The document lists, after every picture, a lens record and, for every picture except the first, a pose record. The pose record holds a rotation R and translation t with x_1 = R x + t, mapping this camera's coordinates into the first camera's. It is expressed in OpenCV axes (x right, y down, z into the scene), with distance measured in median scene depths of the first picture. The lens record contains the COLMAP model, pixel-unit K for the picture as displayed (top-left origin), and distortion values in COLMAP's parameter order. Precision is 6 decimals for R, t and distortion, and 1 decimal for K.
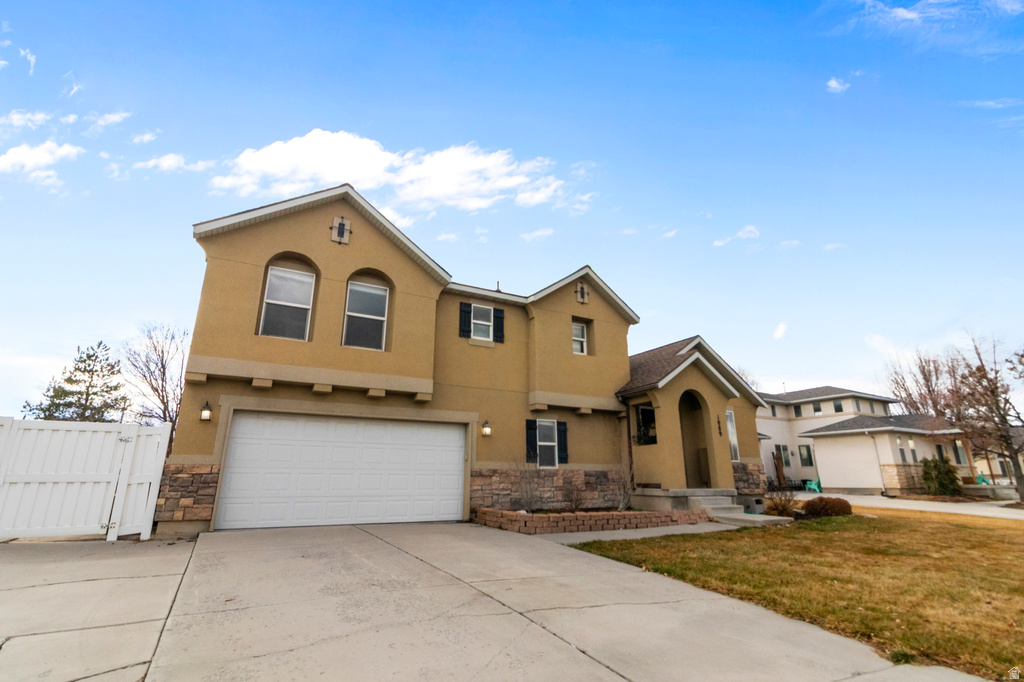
lens RADIAL K [[478.0, 0, 512.8], [0, 478.0, 325.2], [0, 0, 1]] dist [0.001901, 0.000001]
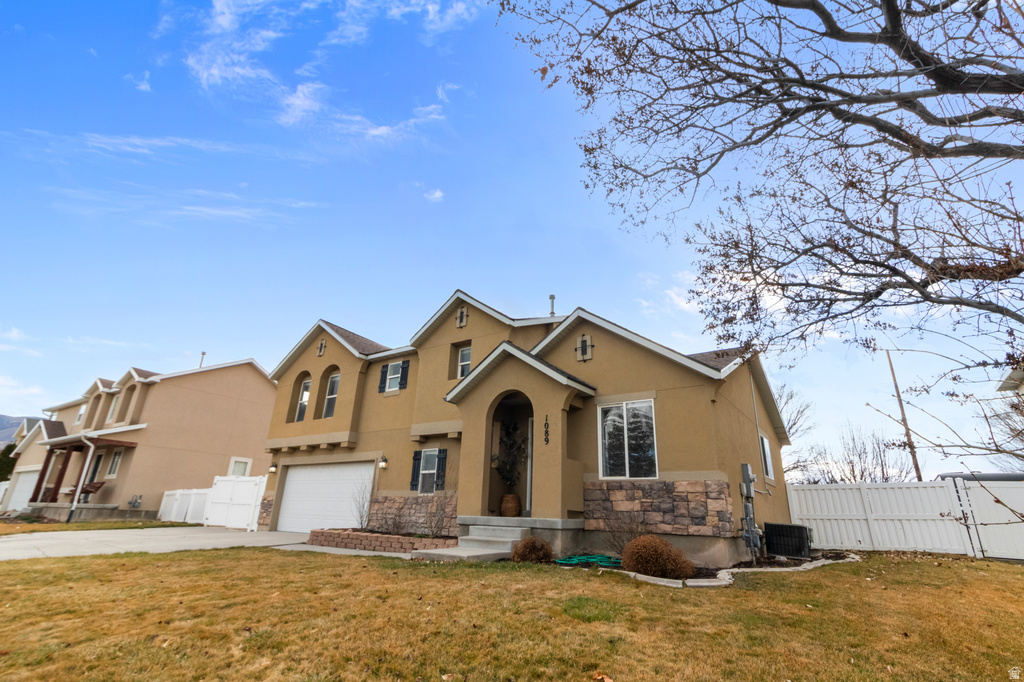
lens RADIAL K [[478.0, 0, 512.8], [0, 478.0, 325.2], [0, 0, 1]] dist [0.001901, 0.000001]
pose [[0.449825, -0.323988, -0.832280, 1.159603], [0.245570, 0.940831, -0.233521, 0.237024], [0.858693, -0.099339, 0.502771, 0.661491]]
